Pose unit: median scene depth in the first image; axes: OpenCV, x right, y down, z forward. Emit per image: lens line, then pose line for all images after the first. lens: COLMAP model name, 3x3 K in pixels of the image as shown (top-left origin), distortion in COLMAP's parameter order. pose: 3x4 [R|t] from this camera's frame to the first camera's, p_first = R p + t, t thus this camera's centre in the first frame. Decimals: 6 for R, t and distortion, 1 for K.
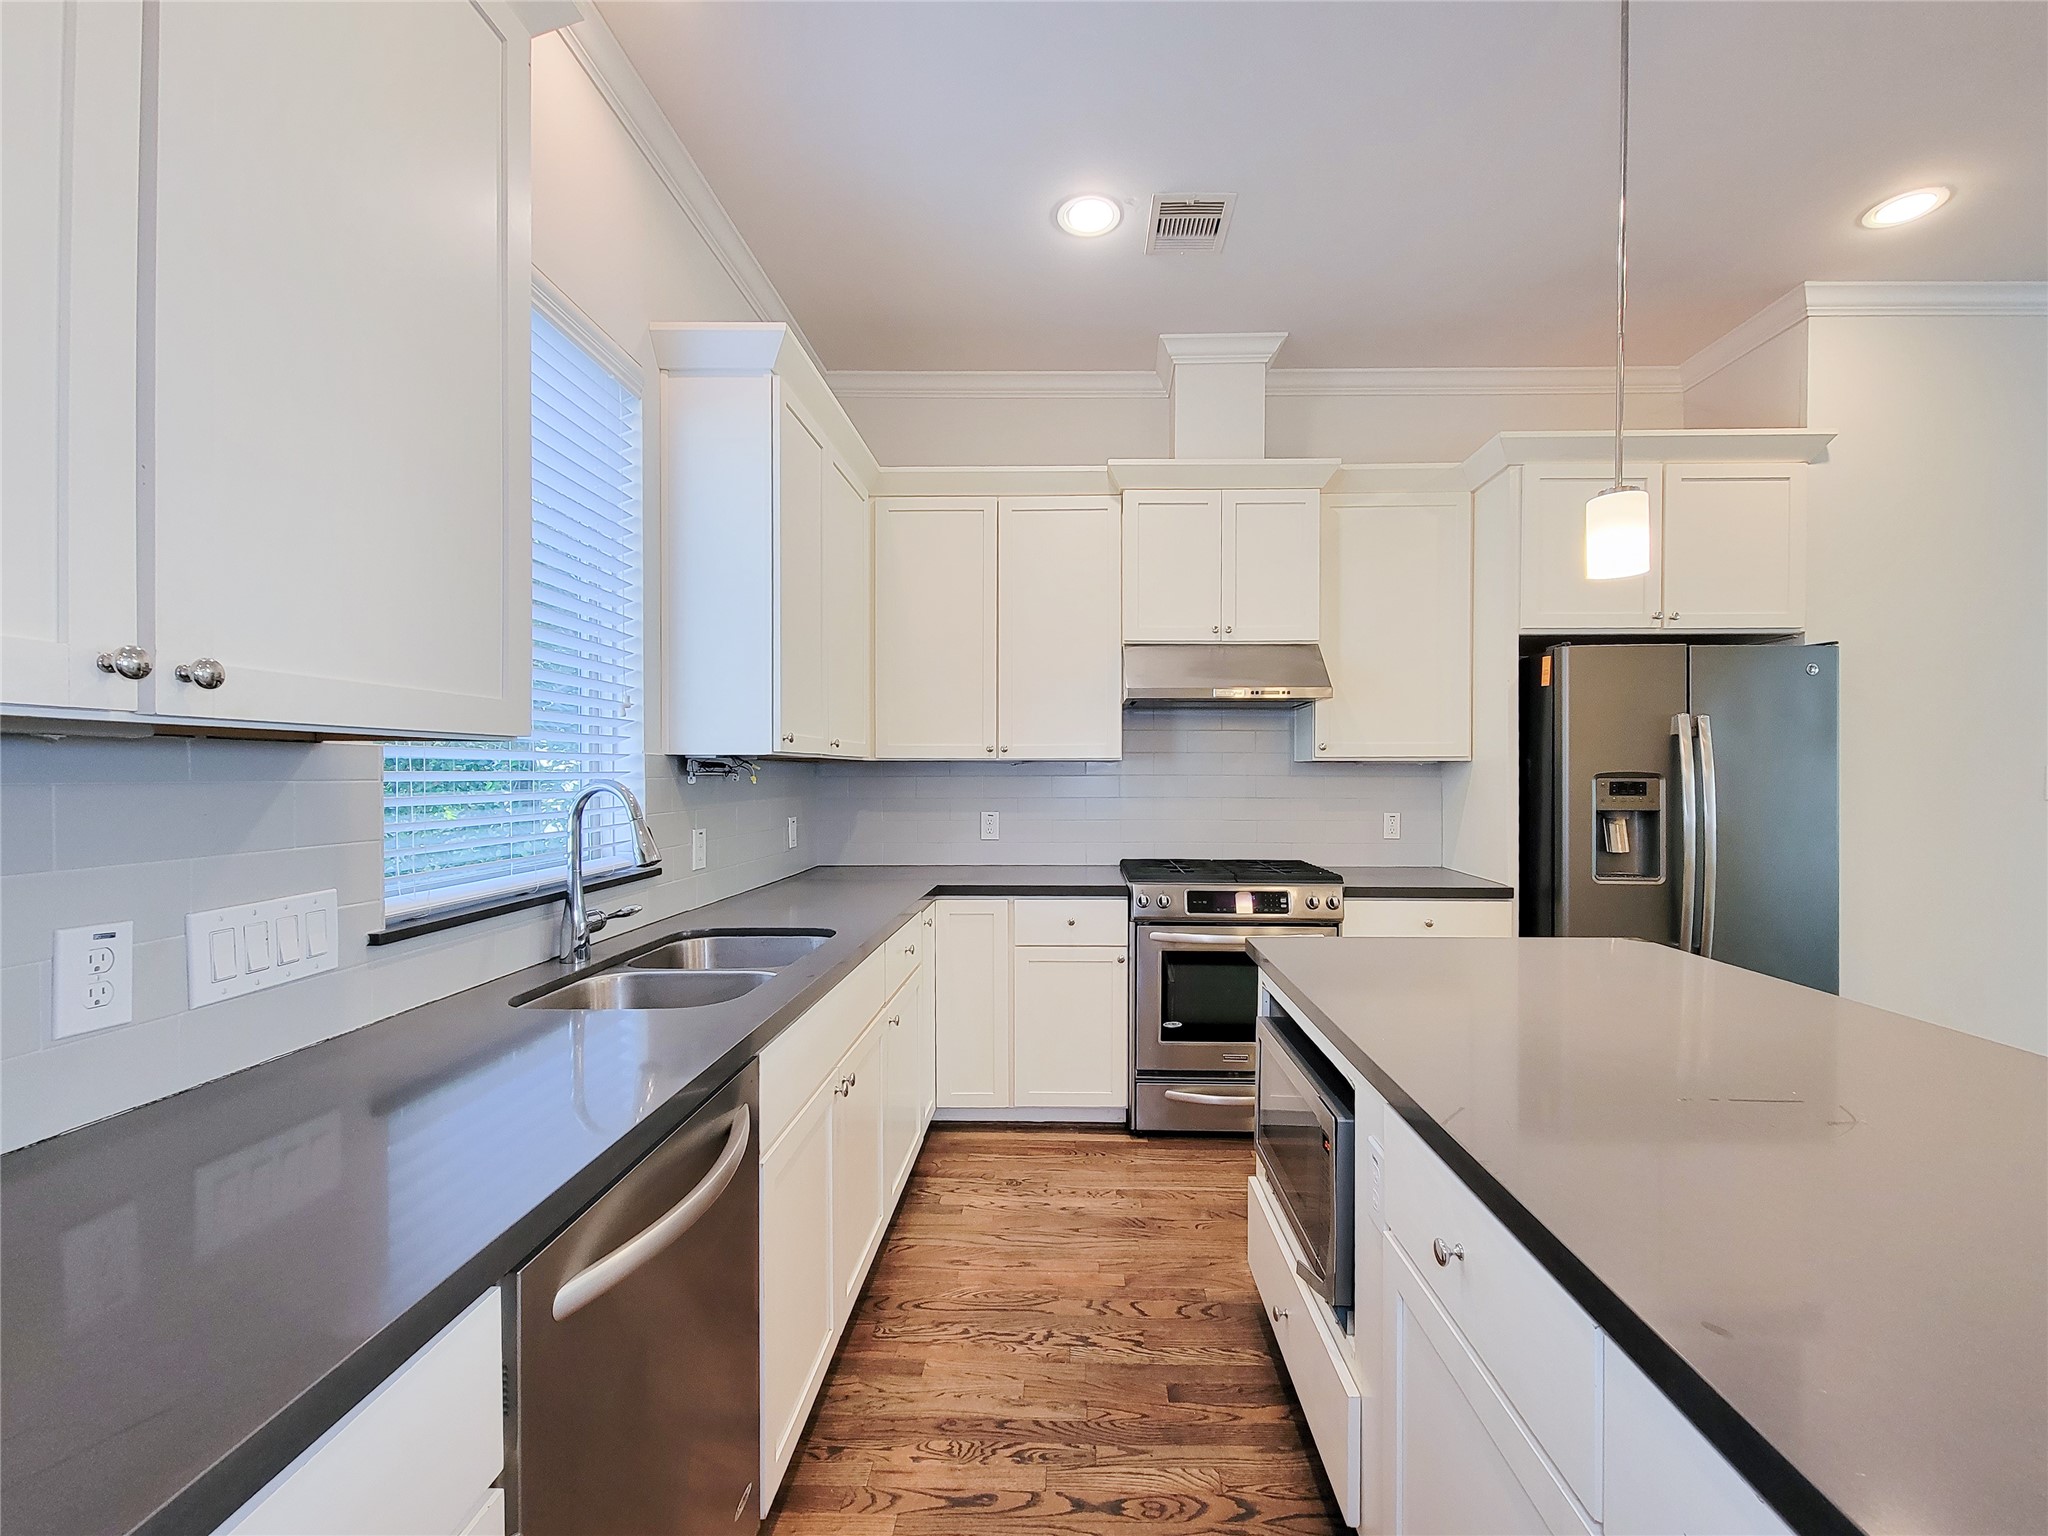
lens RADIAL K [[853.1, 0, 1028.6], [0, 853.1, 780.3], [0, 0, 1]] dist [0.008423, -0.003450]
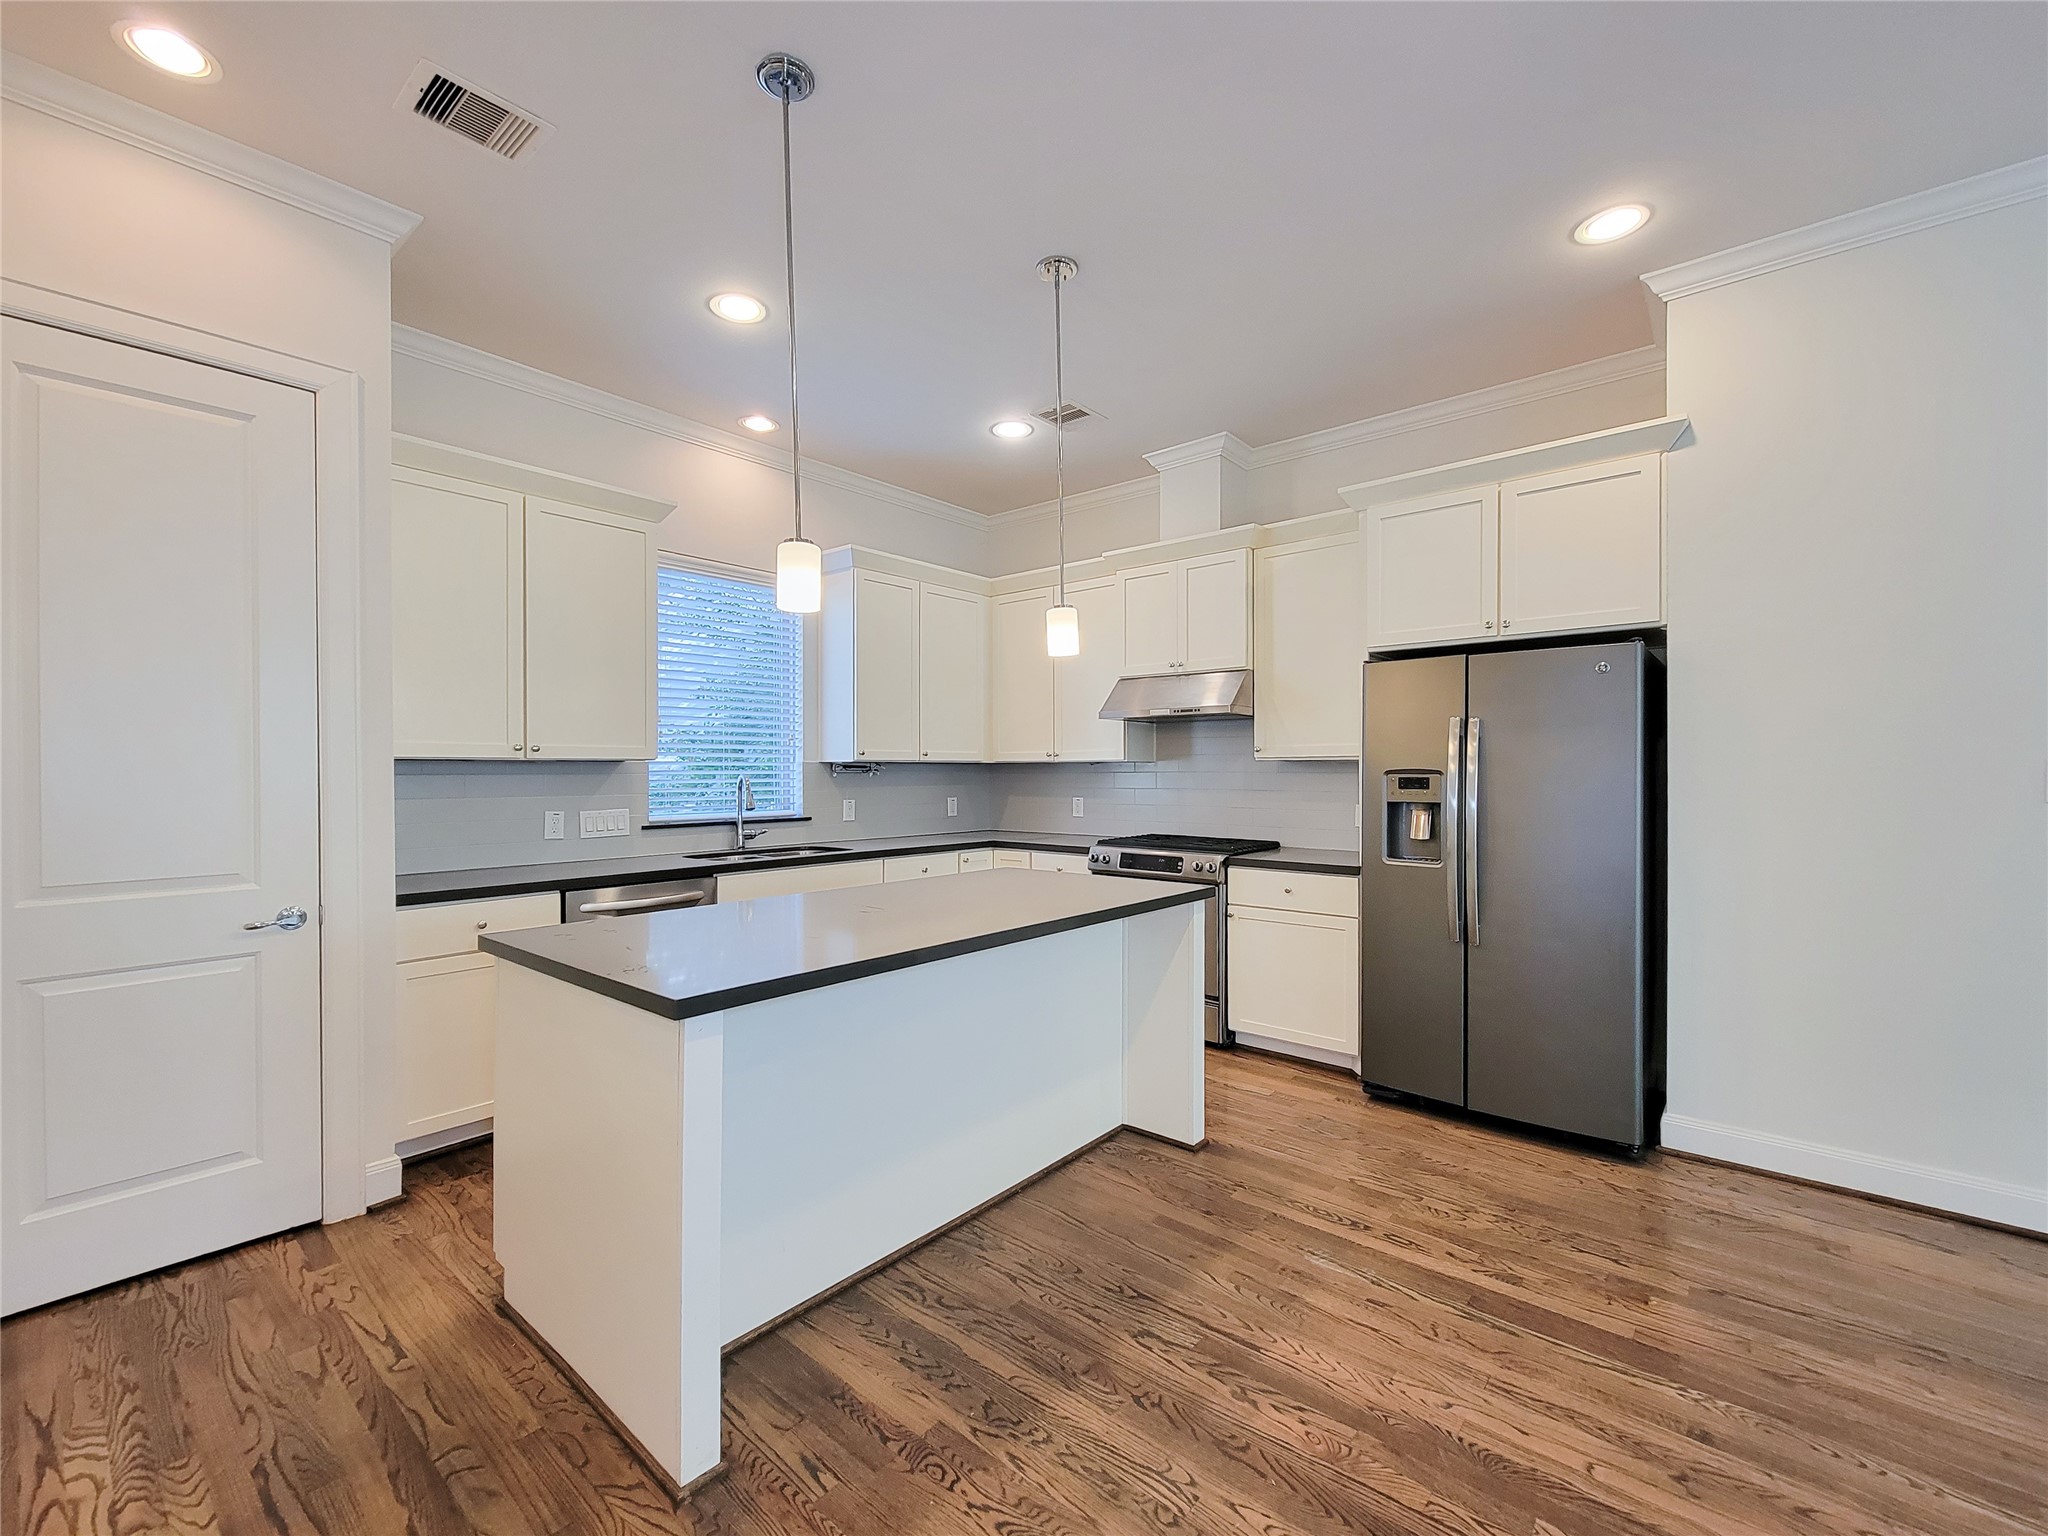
lens RADIAL K [[853.1, 0, 1032.4], [0, 853.1, 771.9], [0, 0, 1]] dist [0.008423, -0.003450]
pose [[0.781675, -0.001088, -0.623684, 0.966655], [-0.002443, 0.999985, -0.004805, 0.001012], [0.623681, 0.005279, 0.781661, -0.215060]]
